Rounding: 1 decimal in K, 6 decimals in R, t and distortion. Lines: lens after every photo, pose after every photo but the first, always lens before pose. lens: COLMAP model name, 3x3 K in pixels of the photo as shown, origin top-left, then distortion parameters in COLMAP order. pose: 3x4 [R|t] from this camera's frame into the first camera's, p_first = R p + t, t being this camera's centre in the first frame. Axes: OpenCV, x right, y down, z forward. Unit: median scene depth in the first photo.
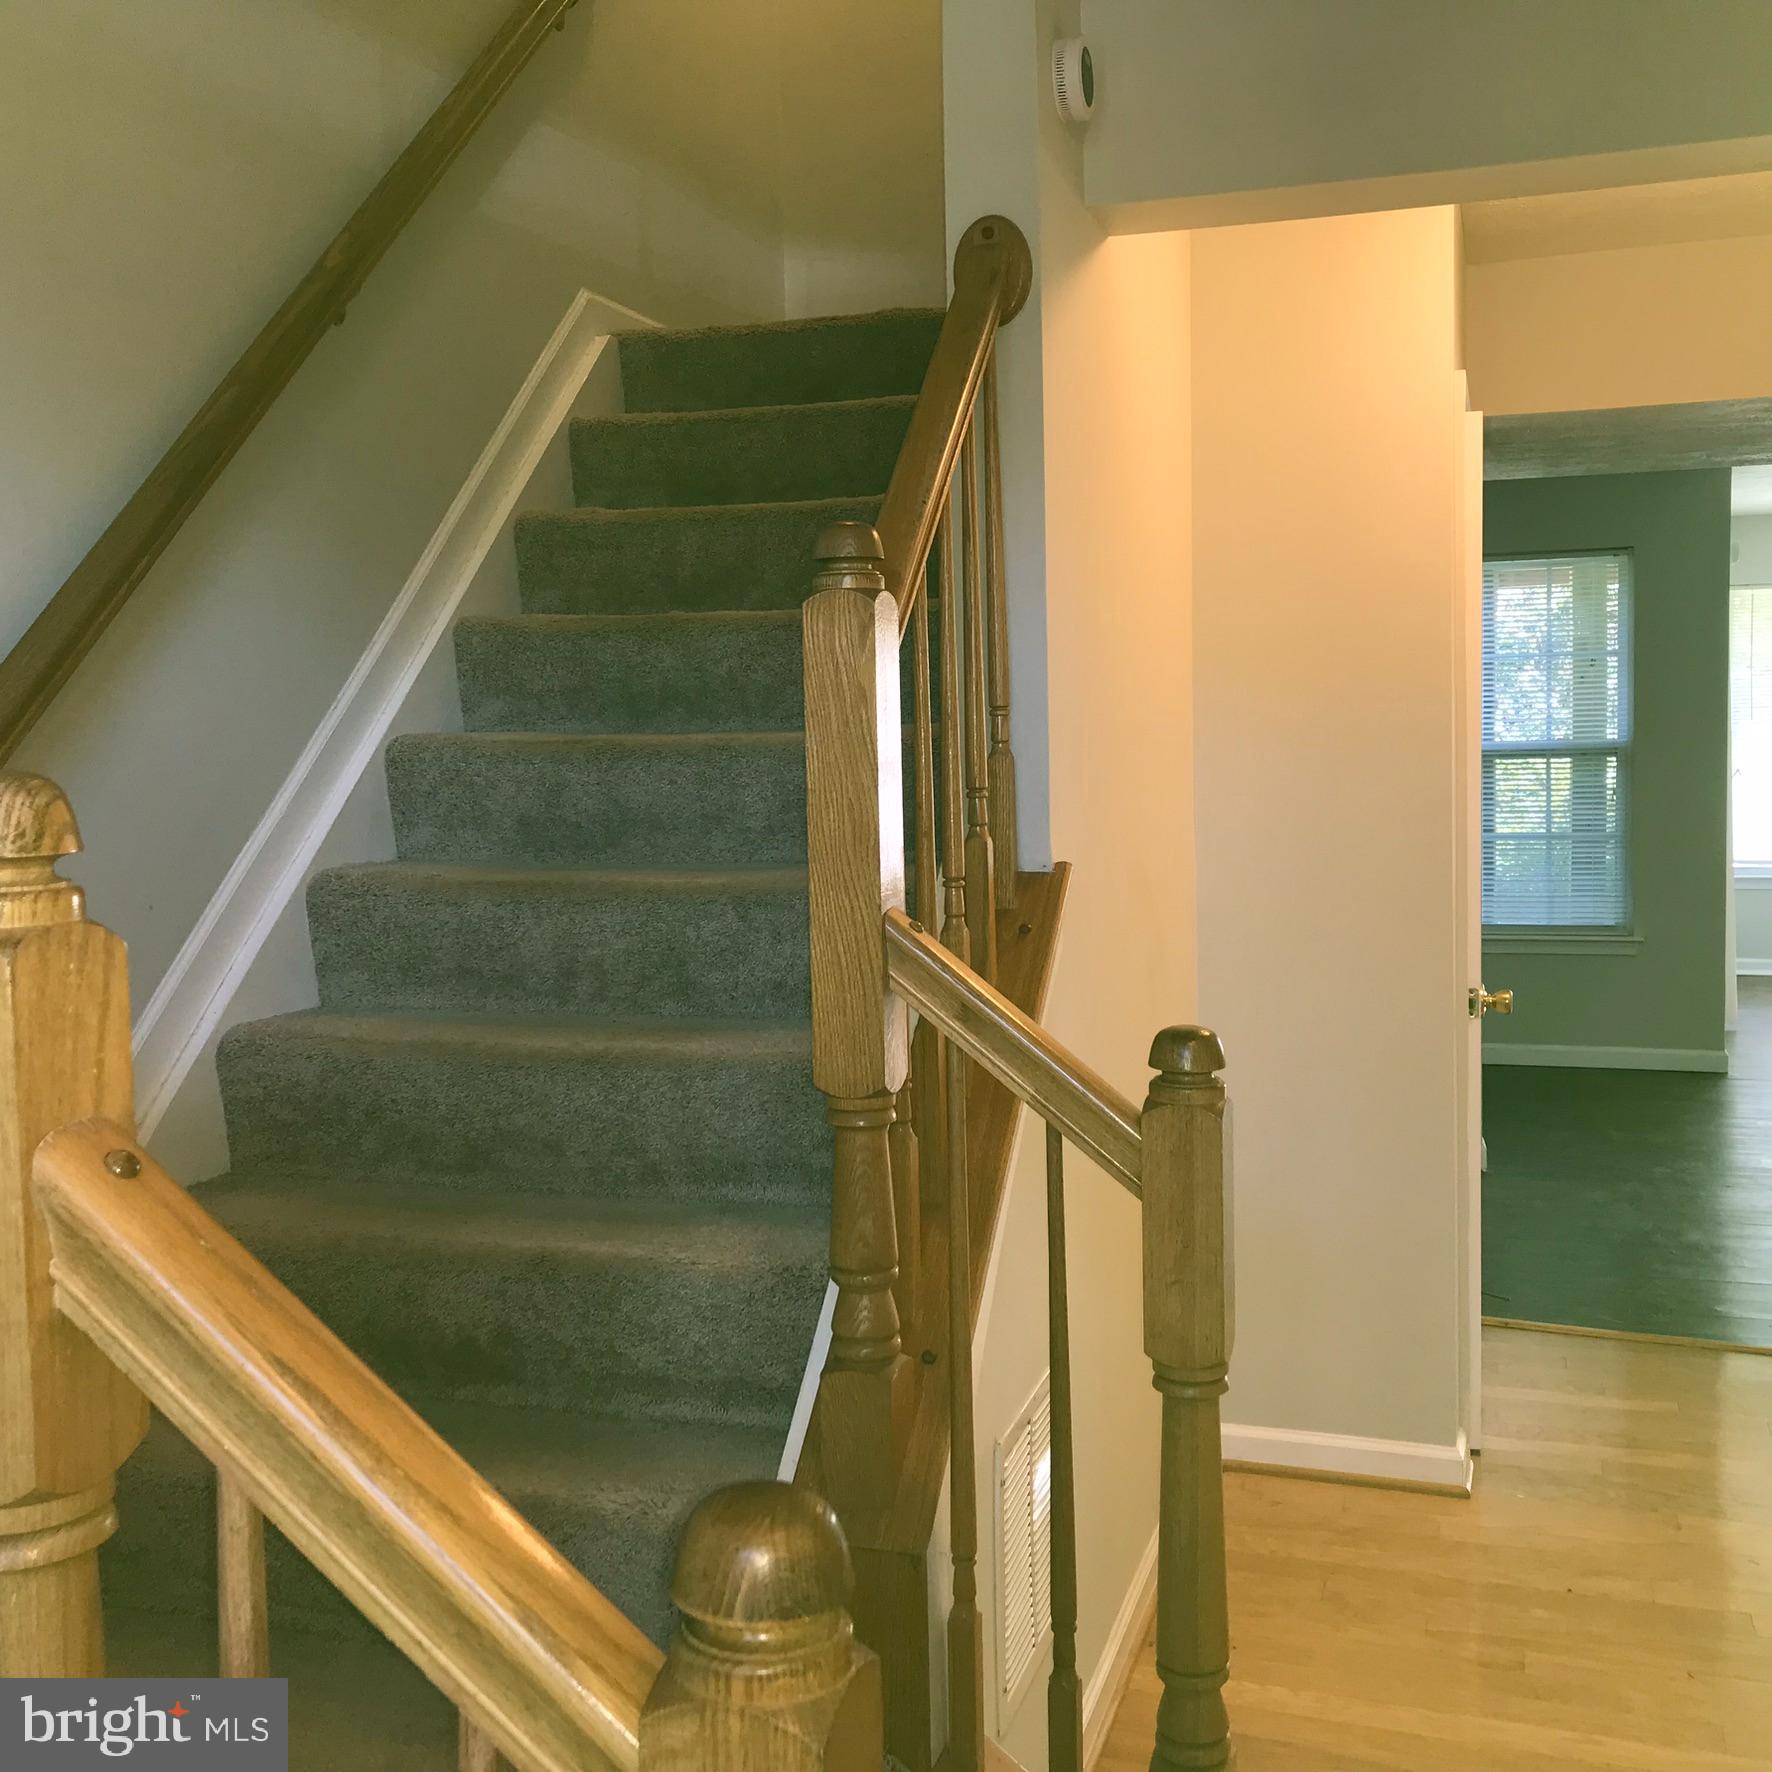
lens RADIAL K [[1987.1, 0, 865.3], [0, 1987.1, 881.0], [0, 0, 1]] dist [0.026564, 0.028317]
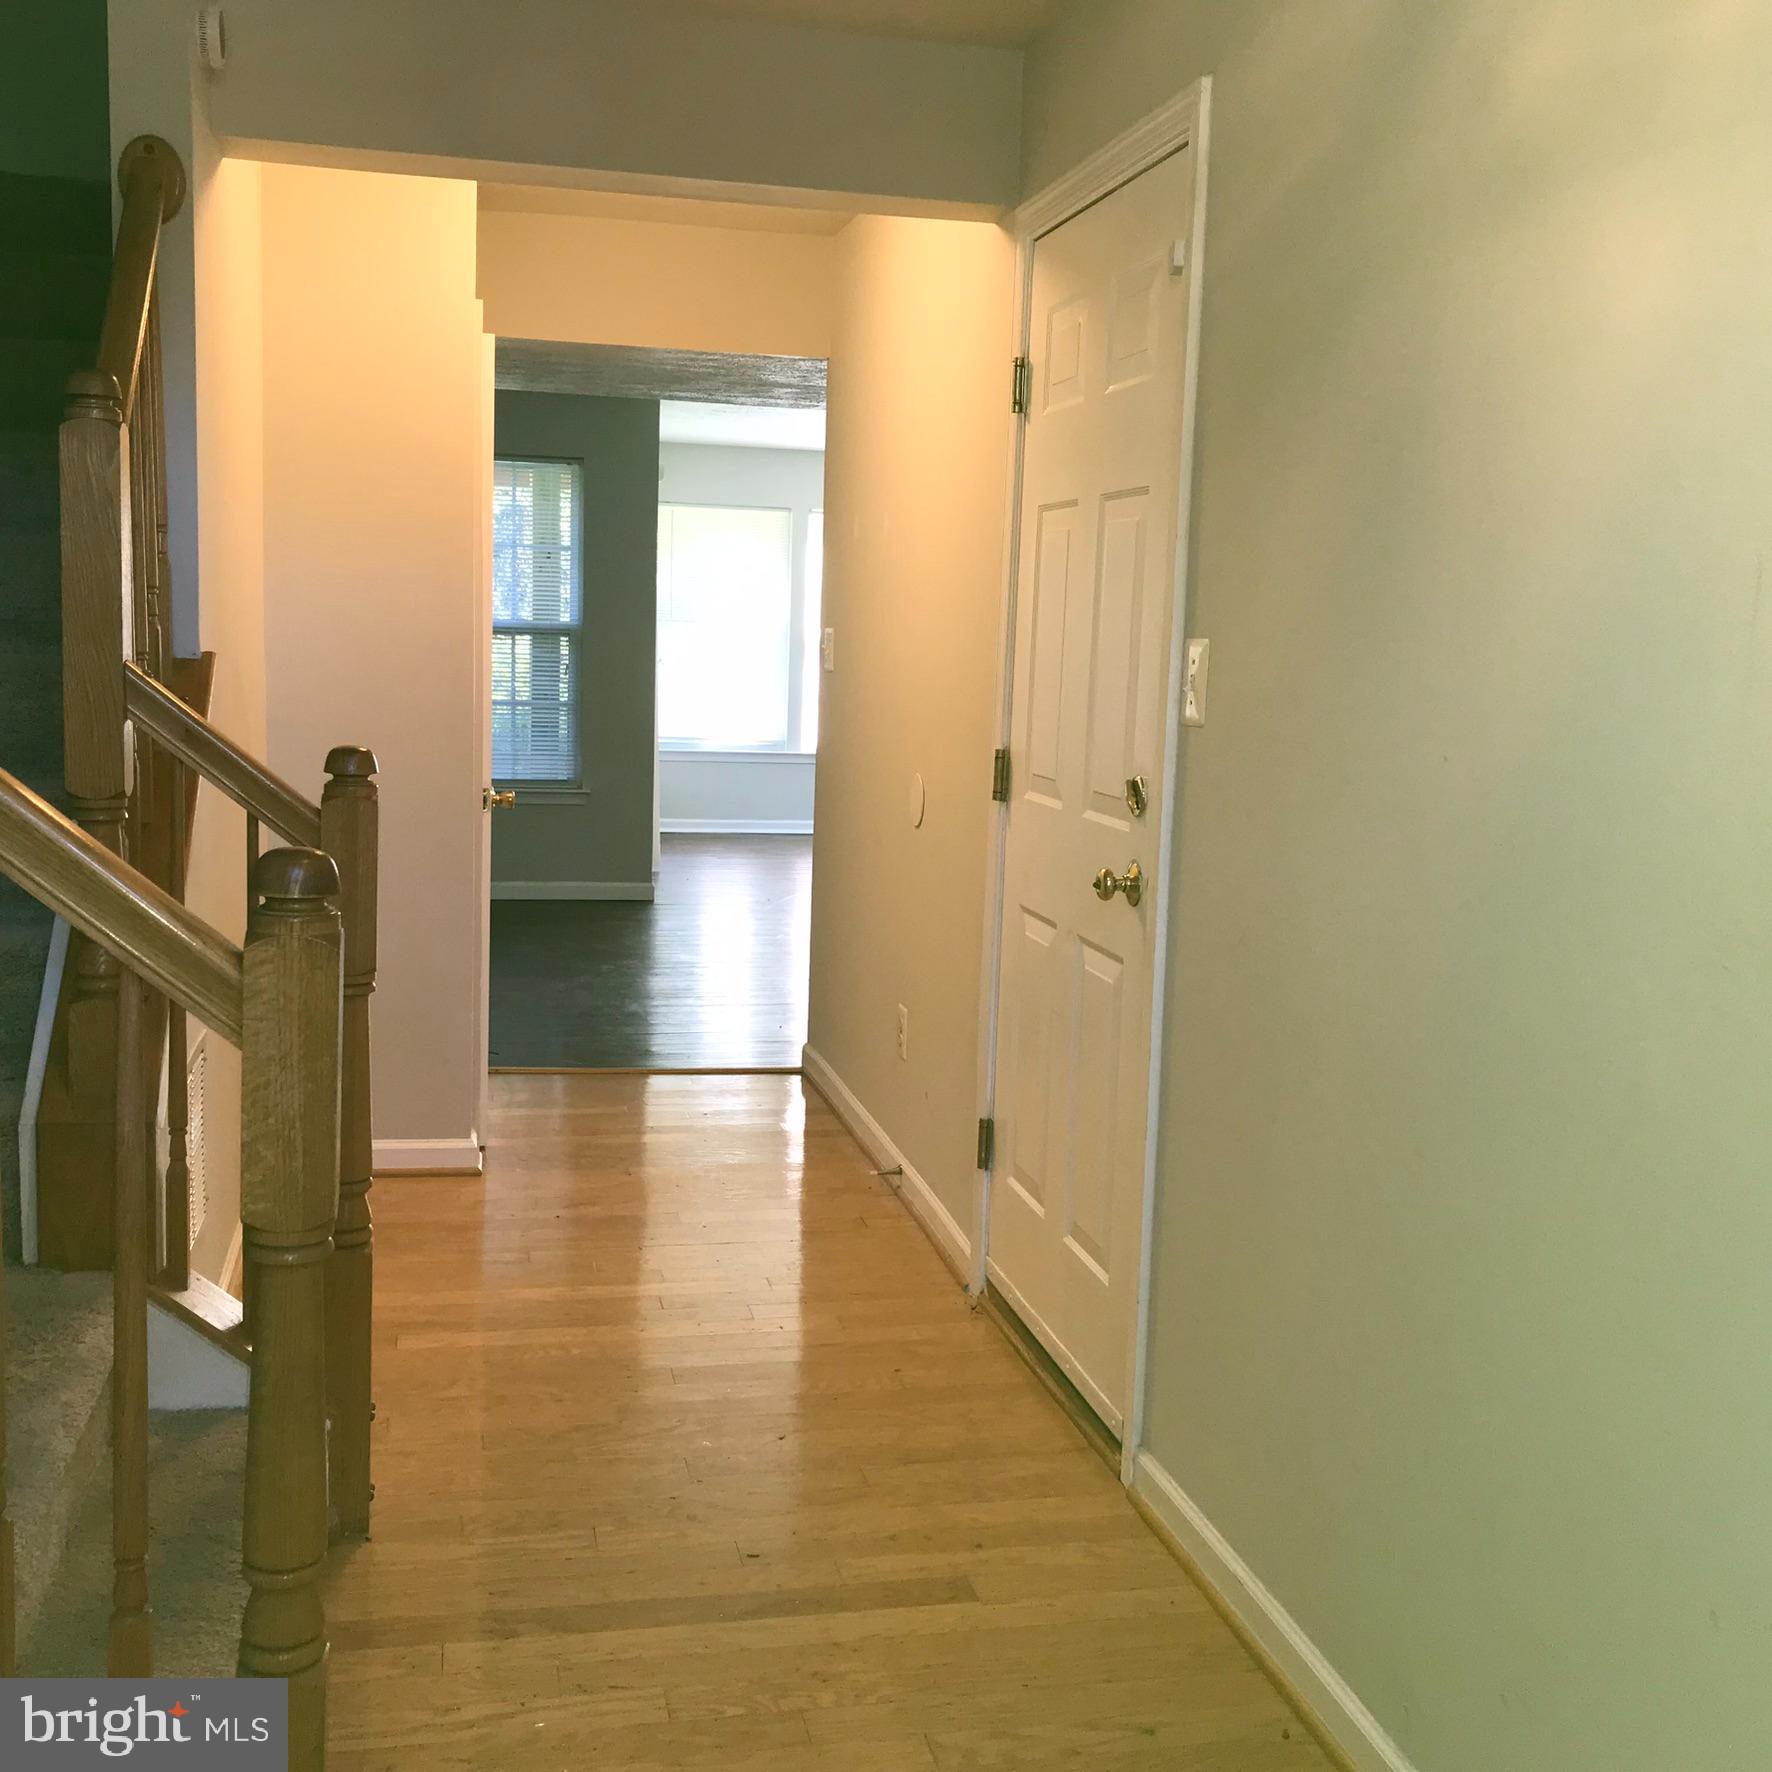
lens RADIAL K [[1987.1, 0, 865.3], [0, 1987.1, 881.0], [0, 0, 1]] dist [0.026564, 0.028317]
pose [[0.867631, -0.009398, 0.497120, -0.119076], [-0.016594, 0.998717, 0.047842, 0.047539], [-0.496932, -0.049758, 0.866362, -0.231796]]
